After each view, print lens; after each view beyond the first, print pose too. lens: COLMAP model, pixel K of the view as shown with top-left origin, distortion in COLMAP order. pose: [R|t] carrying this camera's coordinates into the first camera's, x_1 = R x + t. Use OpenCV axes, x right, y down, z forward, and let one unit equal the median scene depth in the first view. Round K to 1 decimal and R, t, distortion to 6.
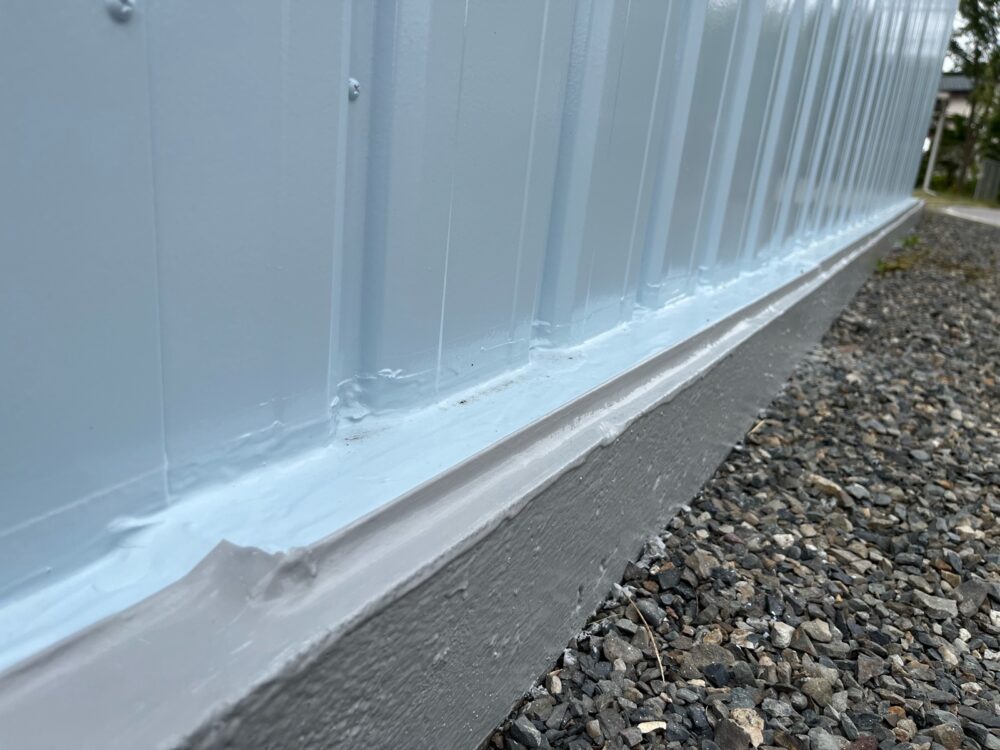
lens RADIAL K [[745.3, 0, 505.3], [0, 745.3, 375.1], [0, 0, 1]] dist [0.007140, -0.047508]
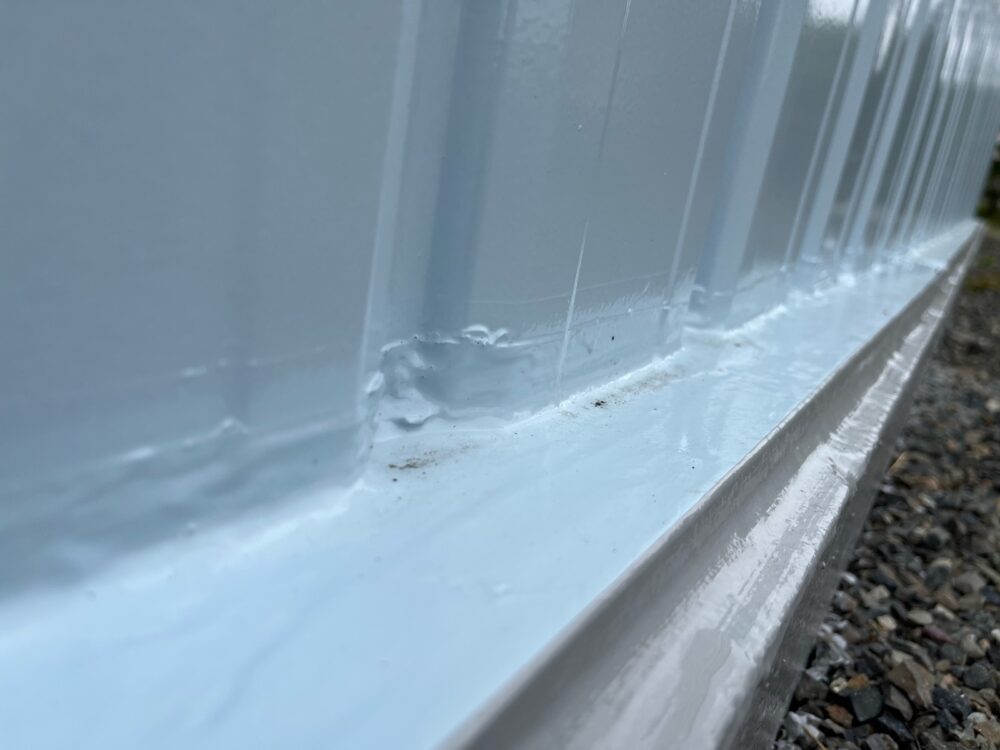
lens RADIAL K [[745.3, 0, 505.3], [0, 745.3, 375.1], [0, 0, 1]] dist [0.007140, -0.047508]
pose [[0.997756, 0.064926, -0.016353, -0.094926], [-0.065042, 0.997860, -0.006658, 0.018953], [0.015885, 0.007707, 0.999844, 0.366839]]
